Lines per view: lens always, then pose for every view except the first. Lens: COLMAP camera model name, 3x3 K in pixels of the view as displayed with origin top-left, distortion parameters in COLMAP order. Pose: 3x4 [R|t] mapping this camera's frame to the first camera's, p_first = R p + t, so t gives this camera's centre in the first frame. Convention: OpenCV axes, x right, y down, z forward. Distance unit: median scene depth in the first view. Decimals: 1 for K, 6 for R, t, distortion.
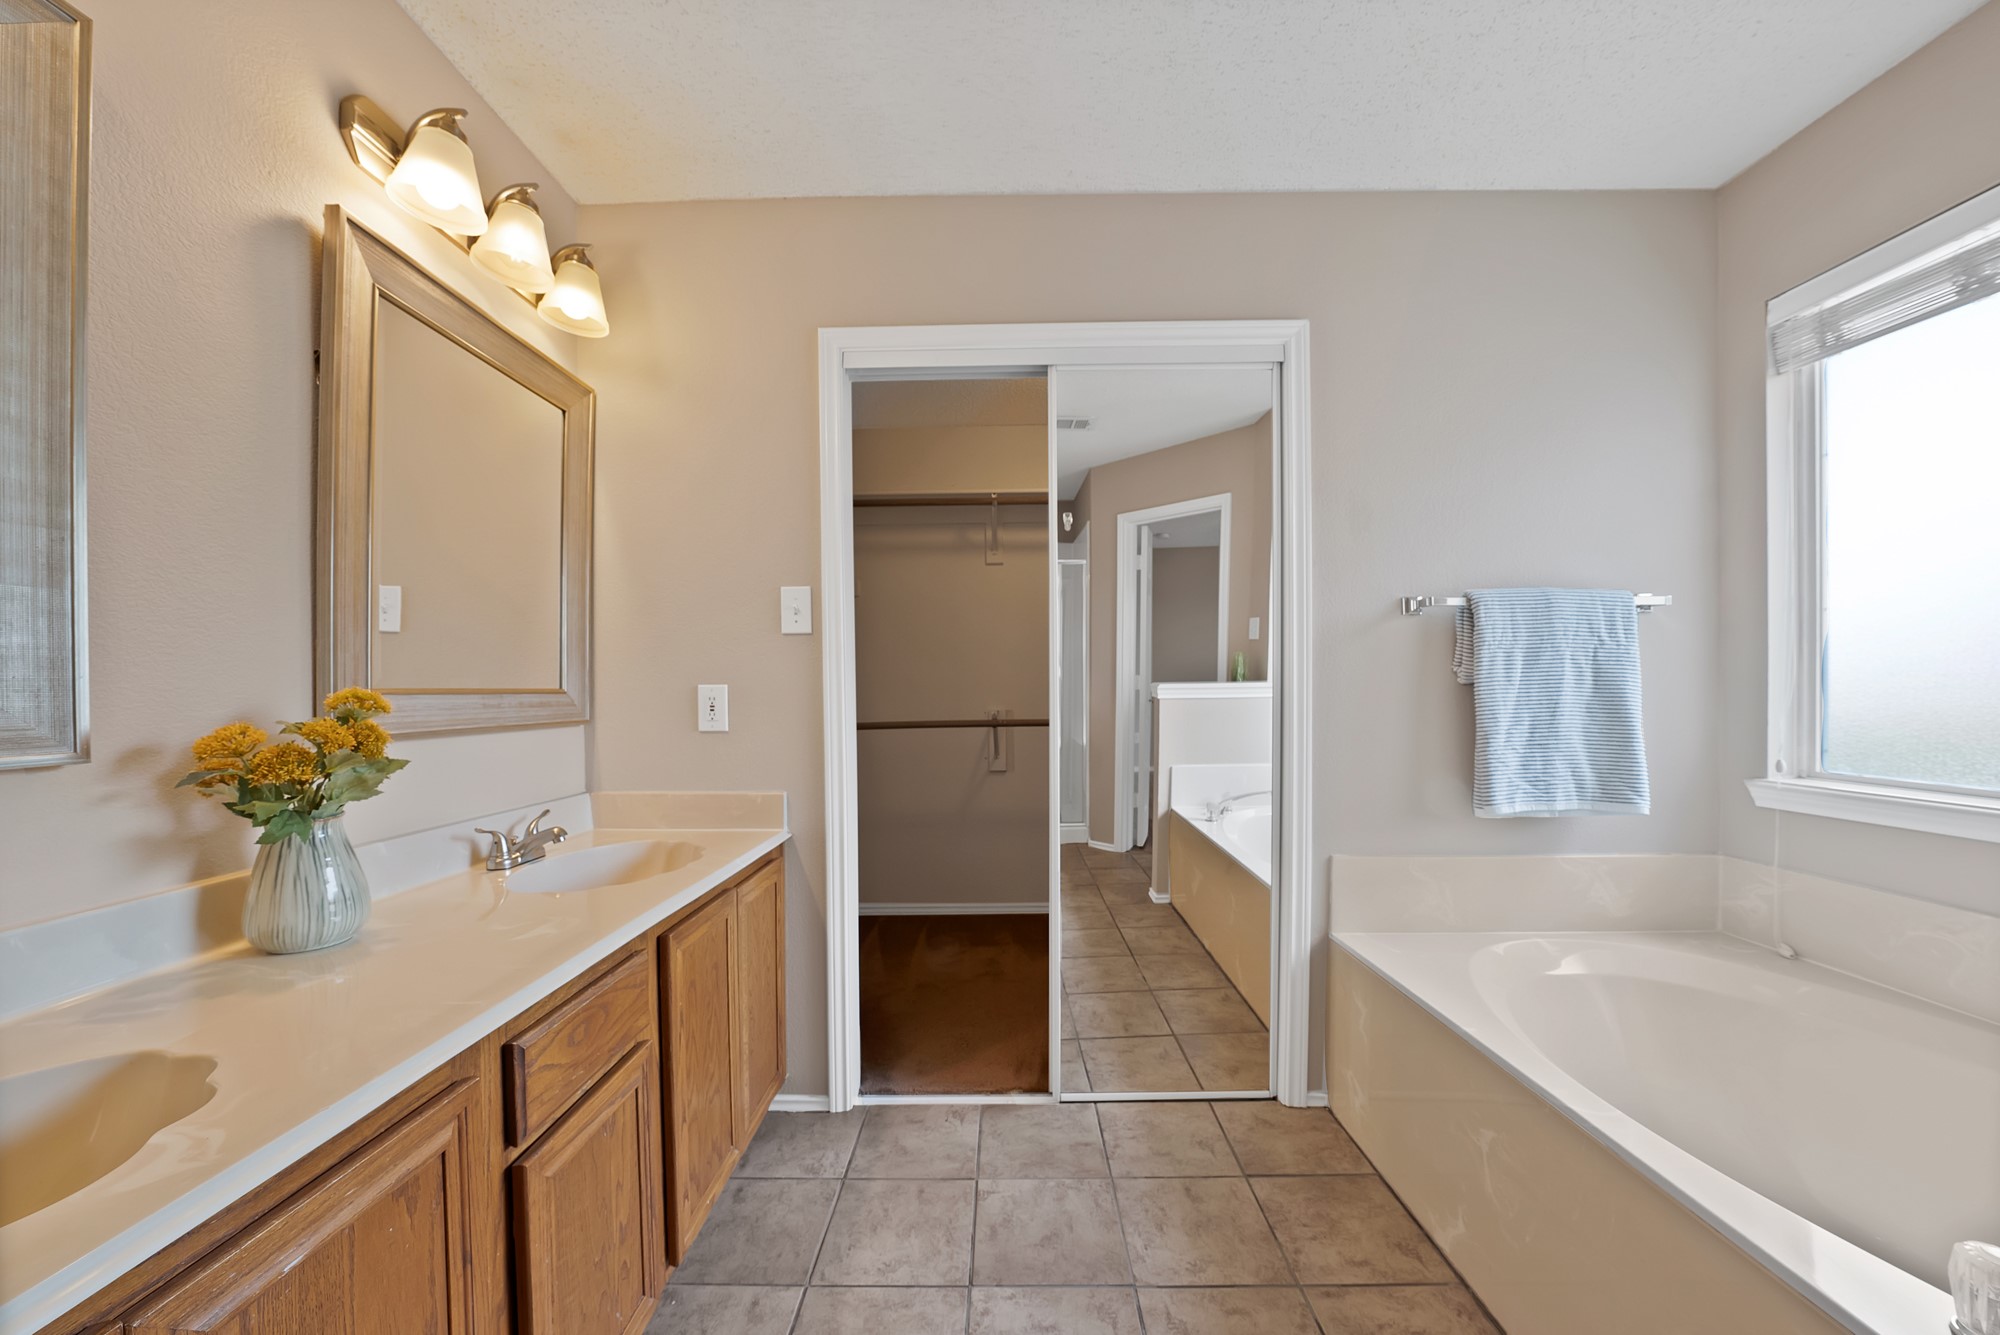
lens RADIAL K [[719.6, 0, 1000.5], [0, 719.6, 692.5], [0, 0, 1]] dist [-0.022863, 0.000057]
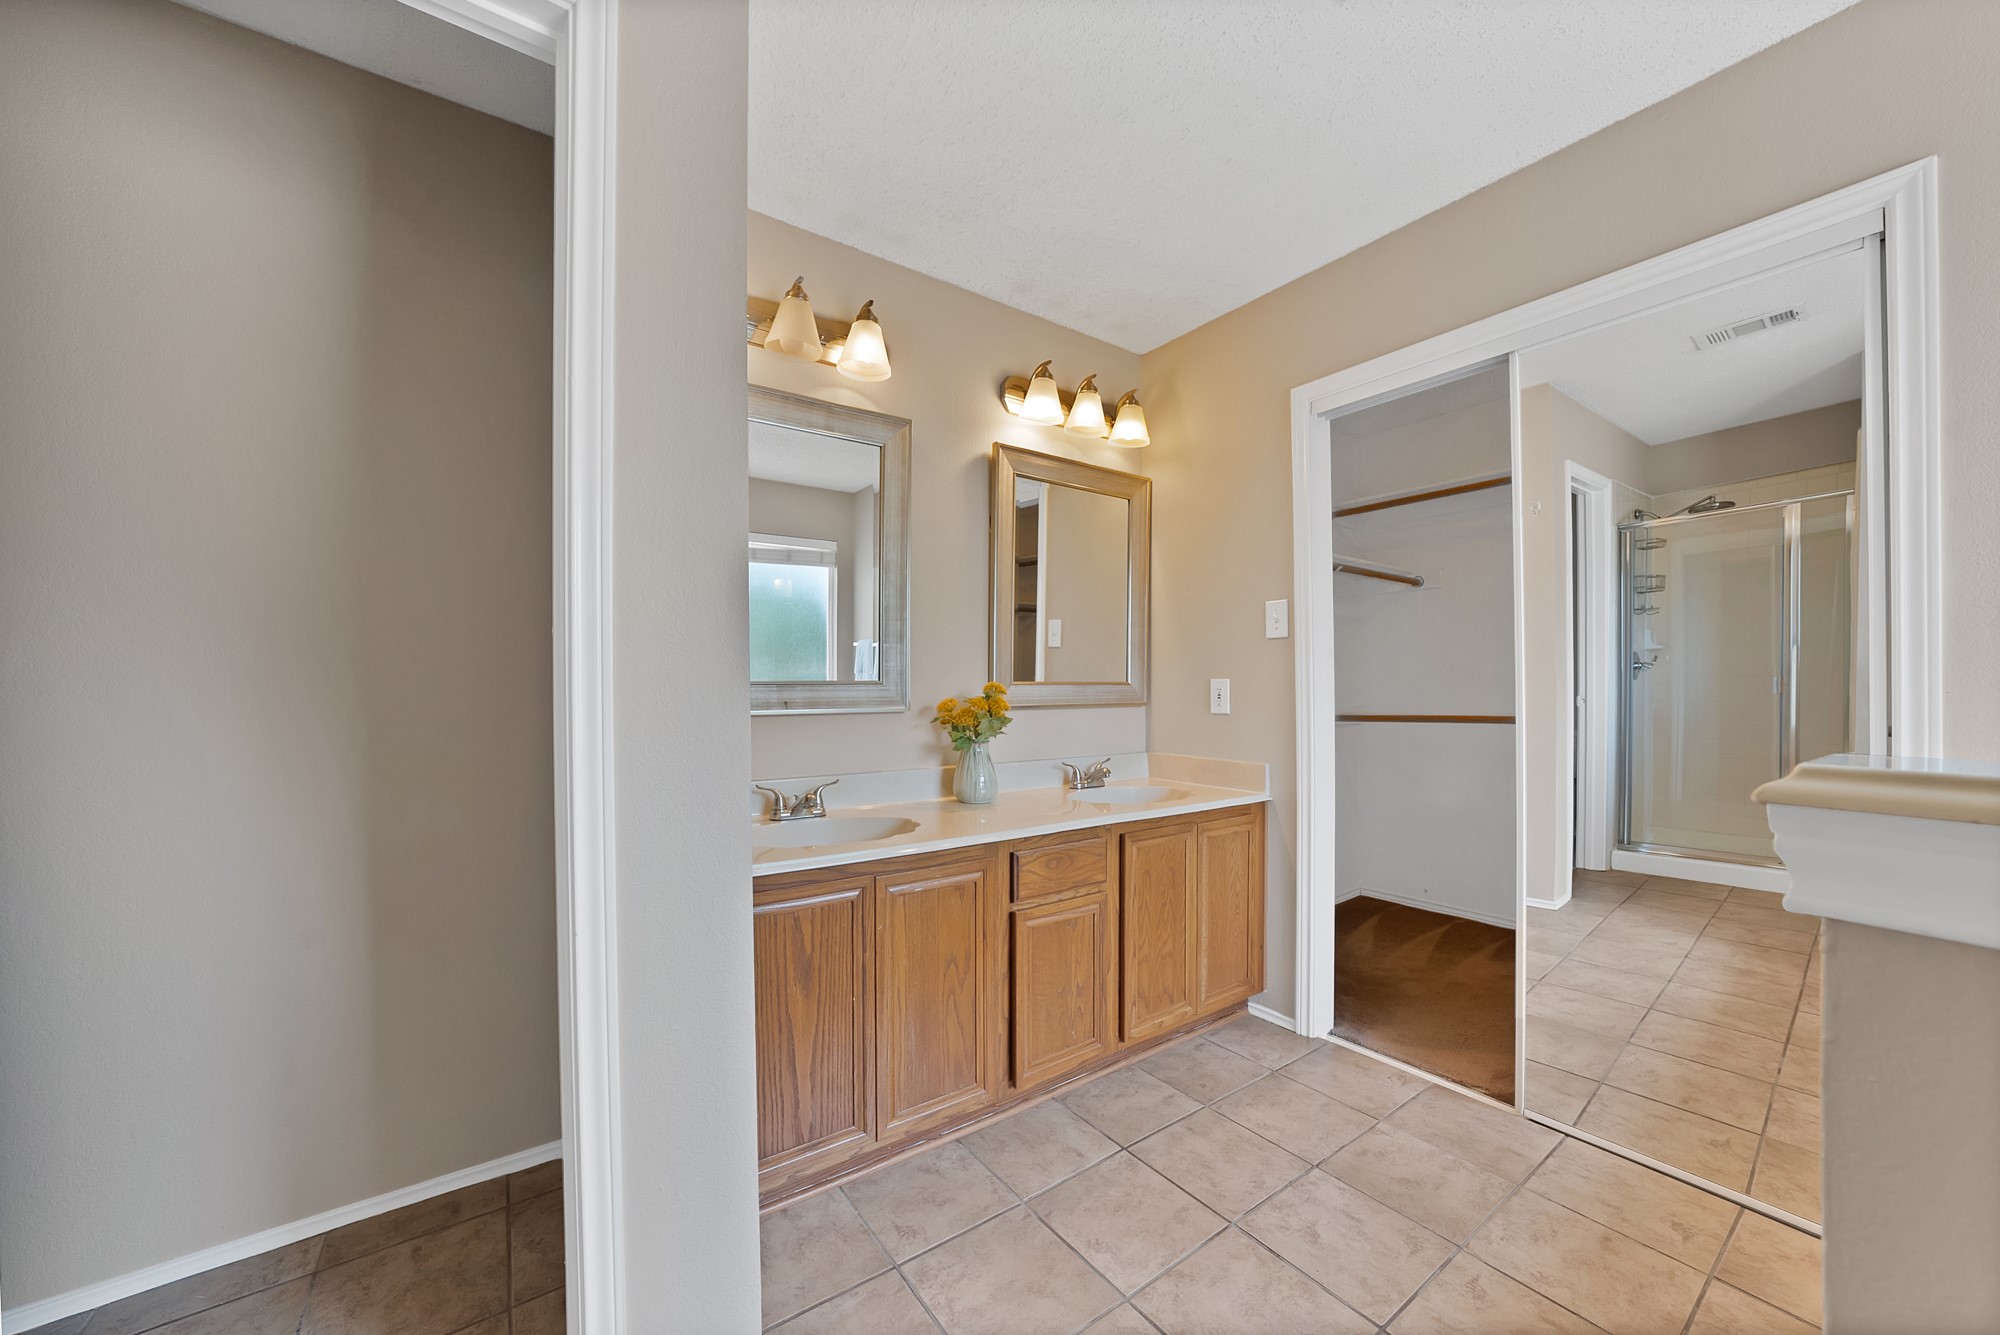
lens RADIAL K [[735.2, 0, 998.3], [0, 735.2, 661.2], [0, 0, 1]] dist [-0.018693, 0.000272]
pose [[0.594474, -0.019813, -0.803871, 0.605332], [-0.004847, 0.999590, -0.028221, -0.004362], [0.804100, 0.020673, 0.594134, -0.197163]]
